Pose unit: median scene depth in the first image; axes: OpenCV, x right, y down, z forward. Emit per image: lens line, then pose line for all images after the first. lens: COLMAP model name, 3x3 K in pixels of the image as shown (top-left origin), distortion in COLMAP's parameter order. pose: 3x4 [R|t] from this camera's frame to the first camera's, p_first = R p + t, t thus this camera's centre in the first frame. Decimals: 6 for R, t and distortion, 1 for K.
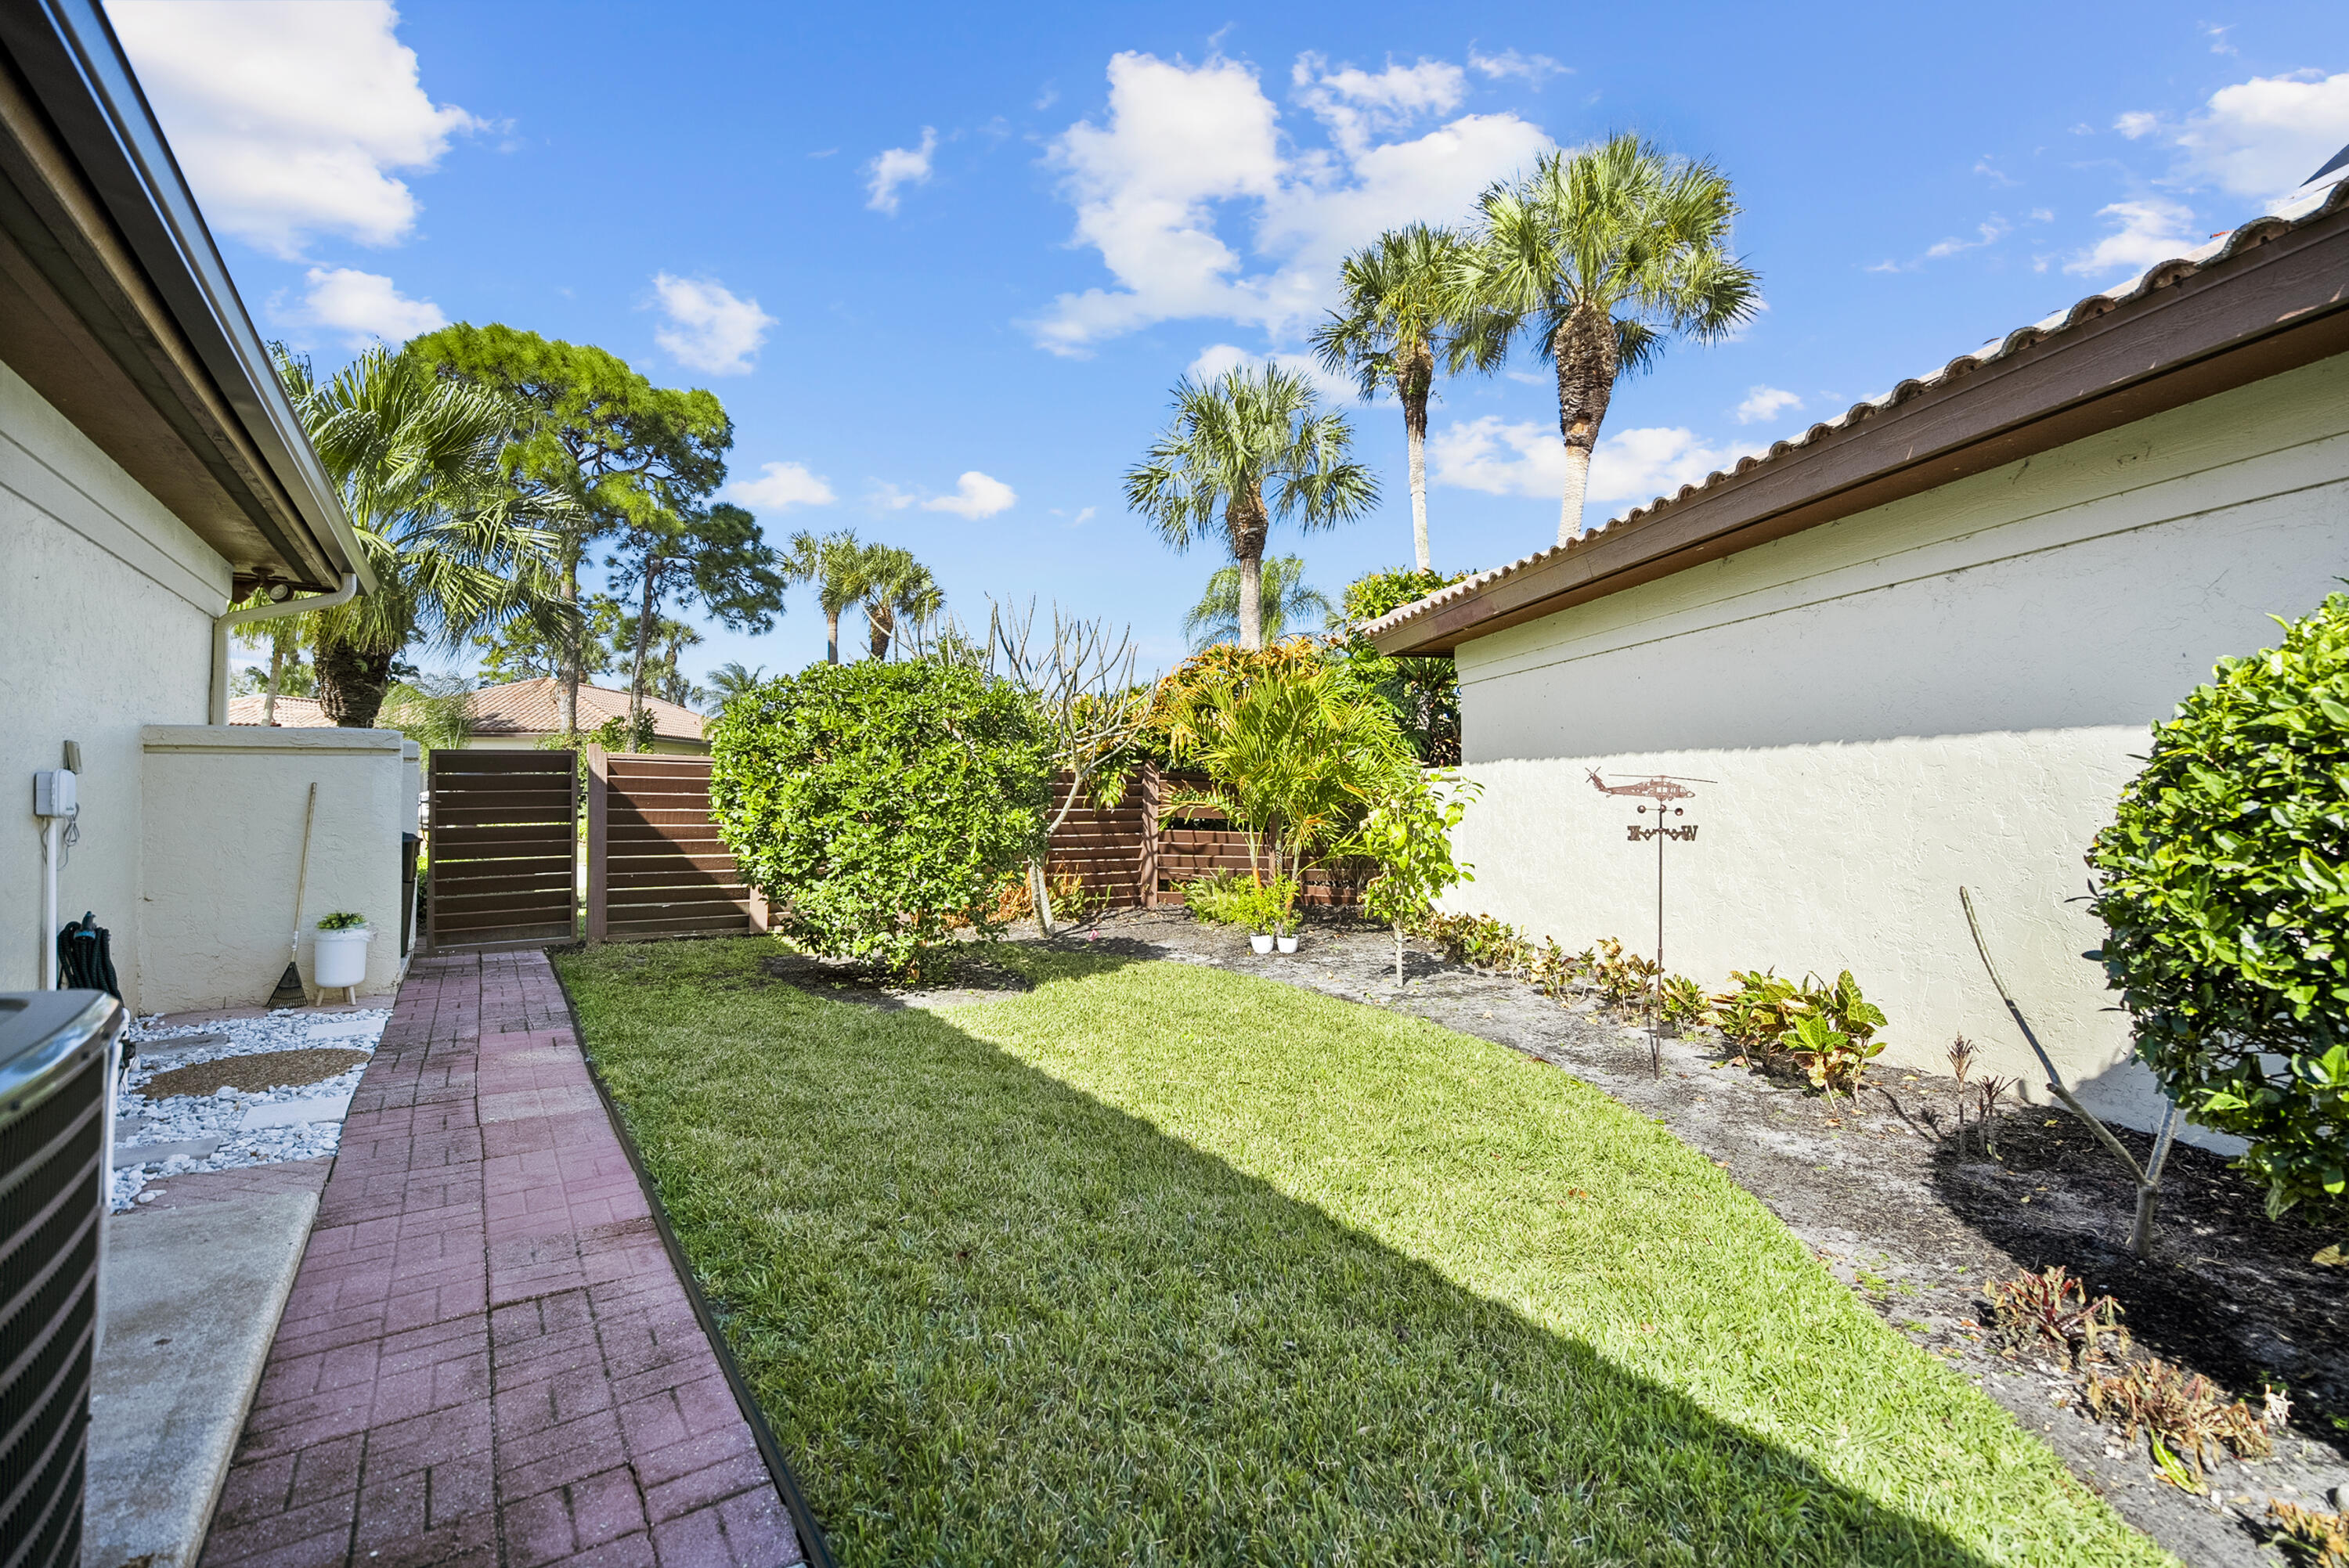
lens RADIAL K [[1097.6, 0, 1176.4], [0, 1097.6, 778.1], [0, 0, 1]] dist [-0.001622, 0.000614]
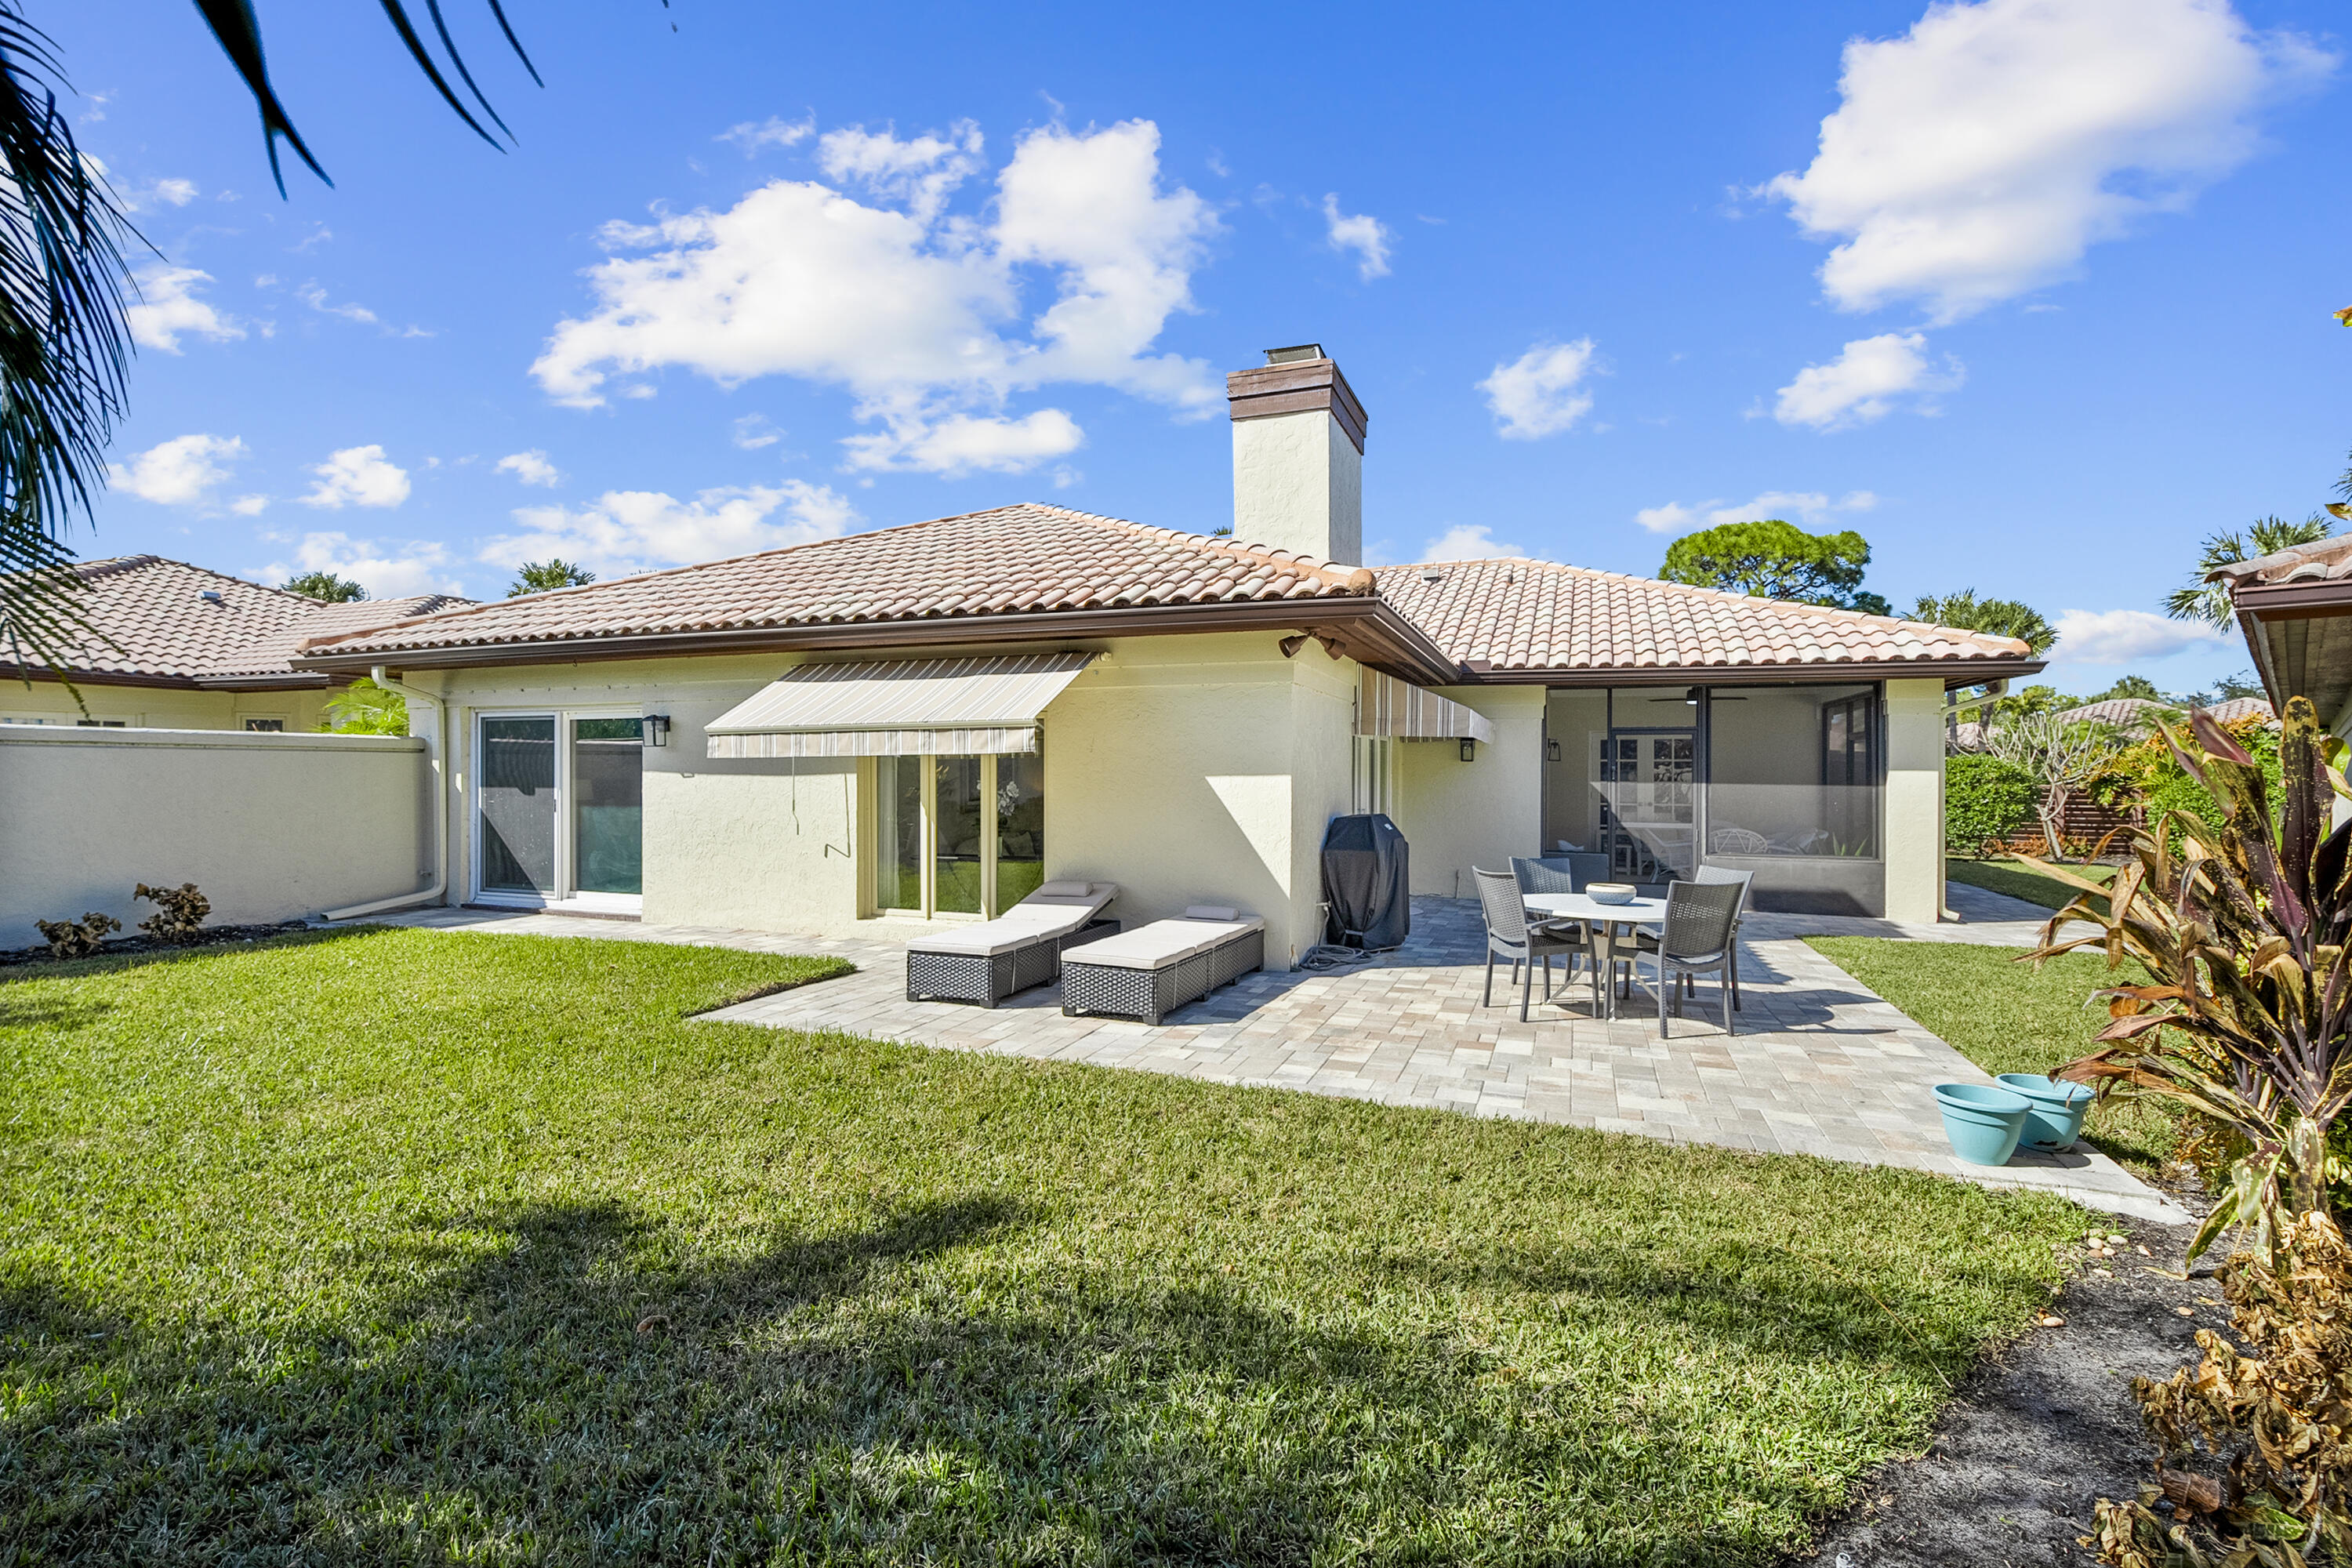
lens RADIAL K [[1099.2, 0, 1168.3], [0, 1099.2, 776.8], [0, 0, 1]] dist [-0.001622, 0.000614]
pose [[0.600670, -0.006656, -0.799470, 0.215731], [0.008508, 0.999962, -0.001933, -0.015710], [0.799452, -0.005641, 0.600704, -0.668741]]
